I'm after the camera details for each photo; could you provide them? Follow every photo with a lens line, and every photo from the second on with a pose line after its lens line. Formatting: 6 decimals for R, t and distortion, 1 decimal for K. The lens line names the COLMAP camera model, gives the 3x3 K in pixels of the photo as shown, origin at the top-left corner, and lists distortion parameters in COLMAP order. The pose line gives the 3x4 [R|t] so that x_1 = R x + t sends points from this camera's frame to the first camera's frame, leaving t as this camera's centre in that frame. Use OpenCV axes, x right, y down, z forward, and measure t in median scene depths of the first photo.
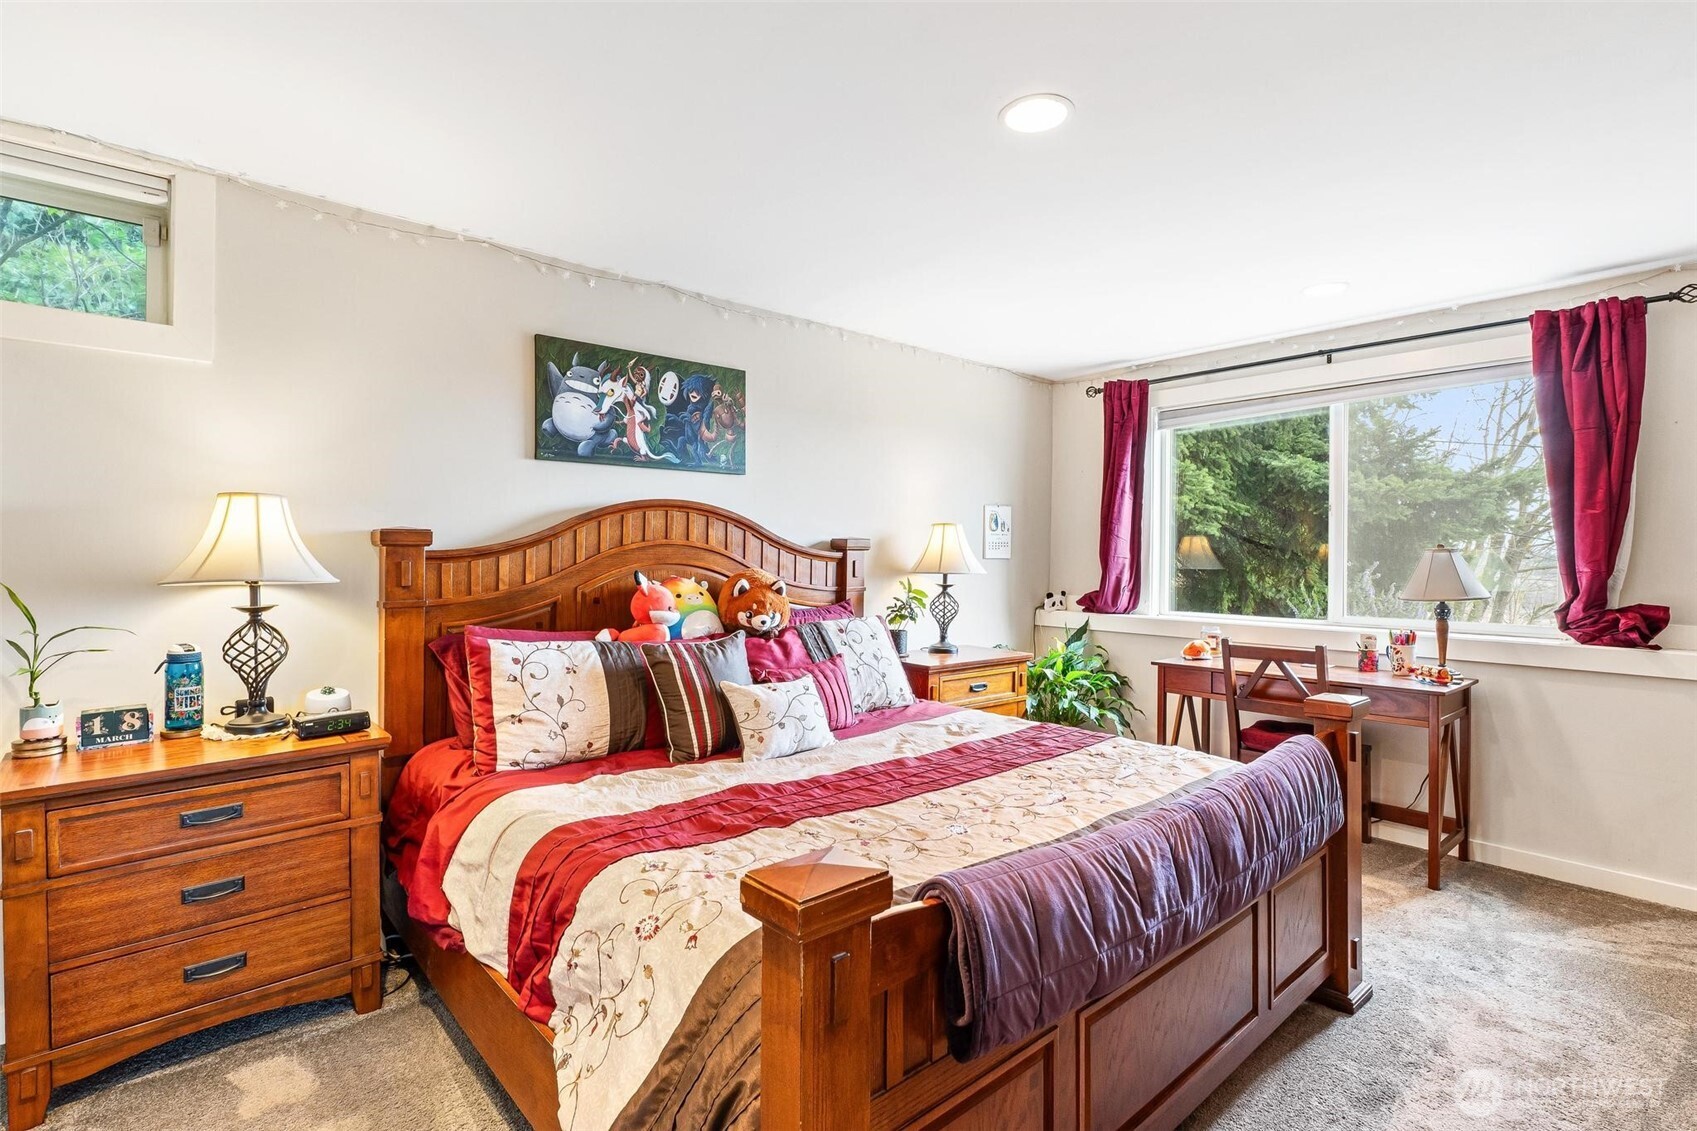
lens RADIAL K [[818.1, 0, 861.3], [0, 818.1, 562.2], [0, 0, 1]] dist [-0.000963, -0.000409]
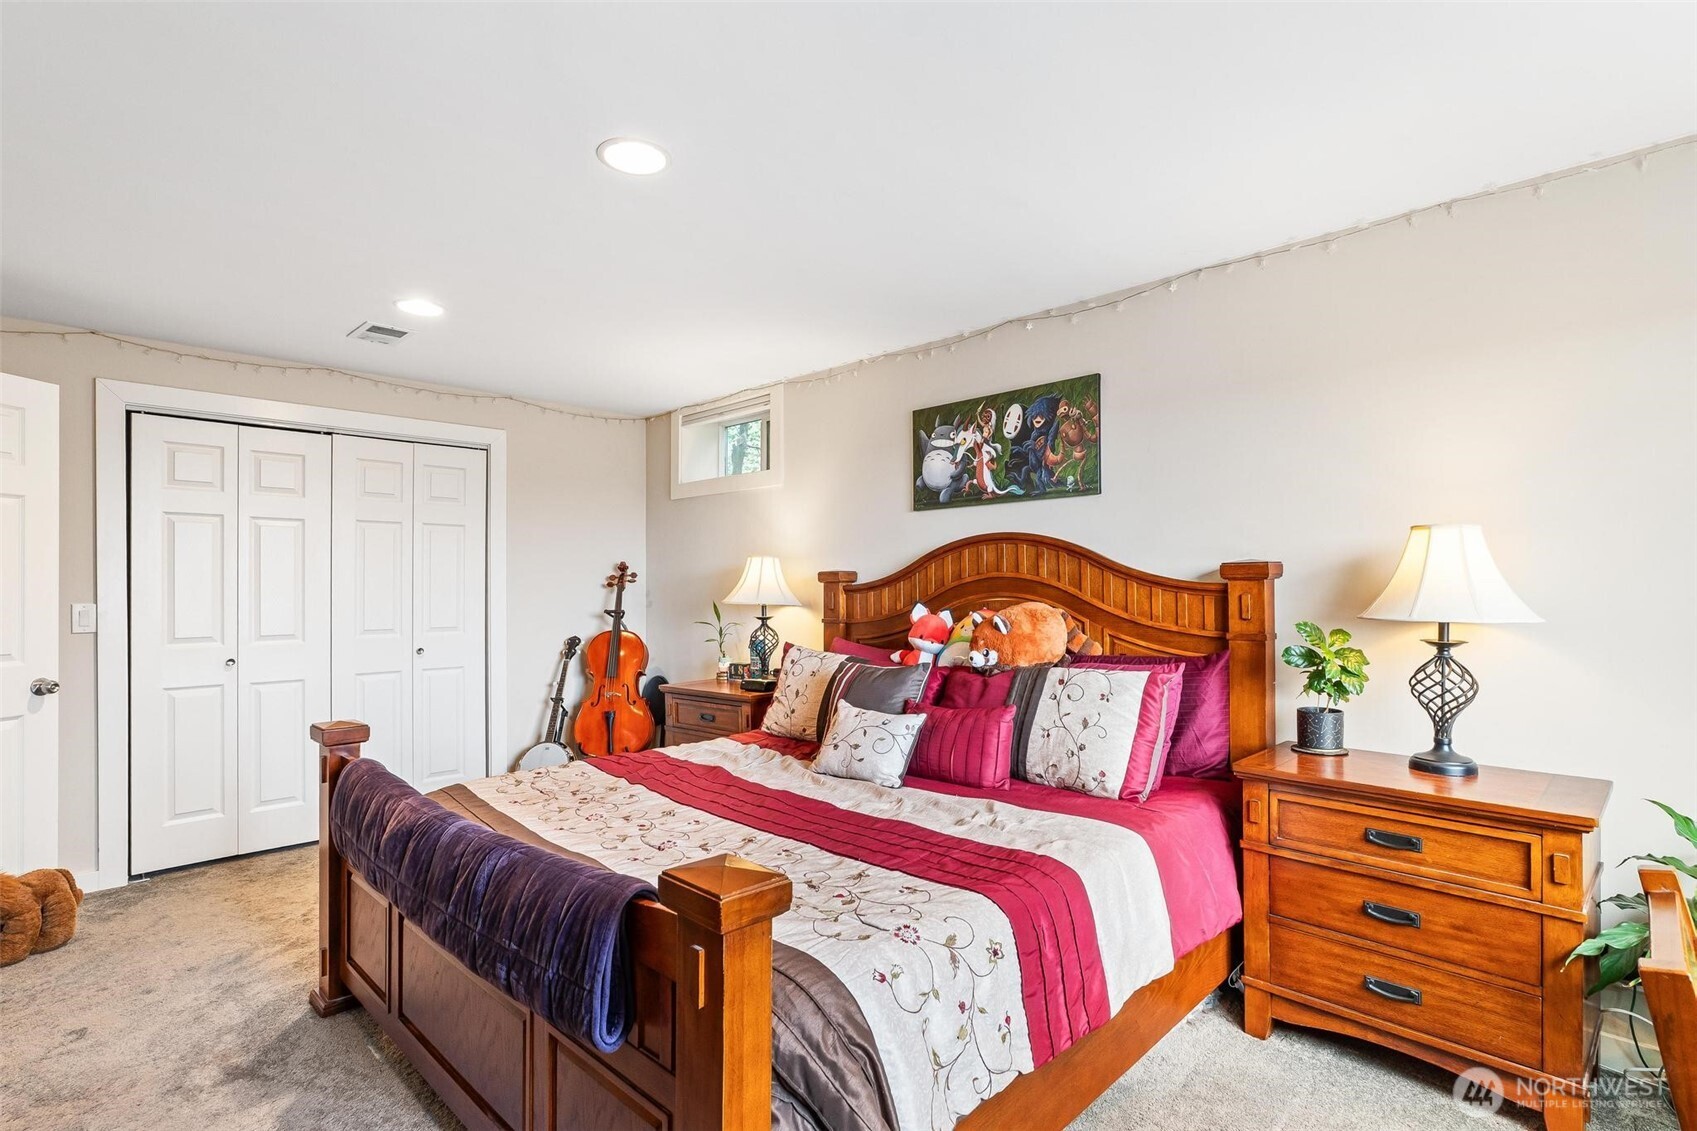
lens RADIAL K [[873.5, 0, 848.5], [0, 873.5, 565.5], [0, 0, 1]] dist [0.030728, -0.000003]
pose [[0.036502, -0.029627, -0.998894, 0.815786], [-0.007970, 0.999520, -0.029937, -0.002113], [0.999302, 0.009054, 0.036248, 0.753099]]
